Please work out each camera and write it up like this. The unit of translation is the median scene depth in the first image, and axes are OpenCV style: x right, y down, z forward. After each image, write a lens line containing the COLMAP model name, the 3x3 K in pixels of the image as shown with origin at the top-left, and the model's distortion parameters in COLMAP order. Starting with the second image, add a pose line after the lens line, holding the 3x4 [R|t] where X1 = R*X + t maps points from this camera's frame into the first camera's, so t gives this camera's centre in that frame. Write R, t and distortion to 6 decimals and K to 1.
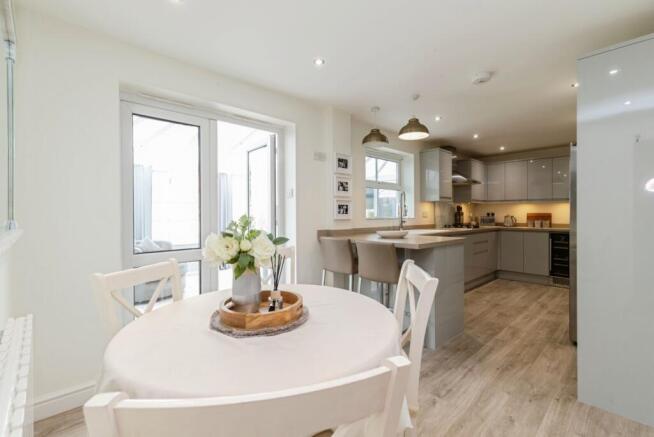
lens RADIAL K [[297.2, 0, 326.8], [0, 297.2, 216.2], [0, 0, 1]] dist [-0.001460, -0.000032]
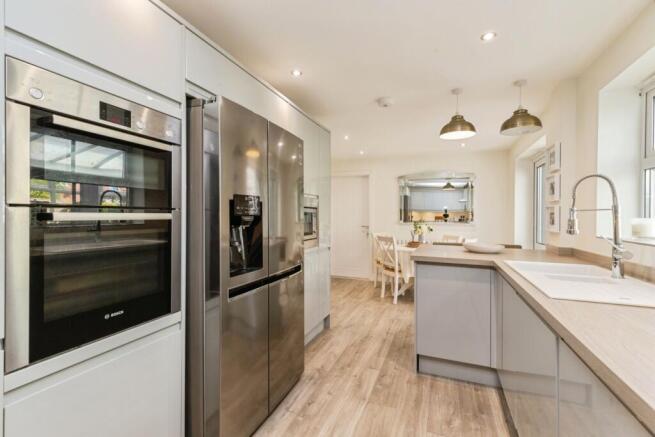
lens RADIAL K [[297.7, 0, 327.4], [0, 297.7, 216.5], [0, 0, 1]] dist [-0.001460, -0.000032]
pose [[-0.908005, -0.000639, -0.418958, 1.188559], [-0.005138, 0.999941, 0.009609, -0.040174], [0.418927, 0.010878, -0.907955, 1.919824]]
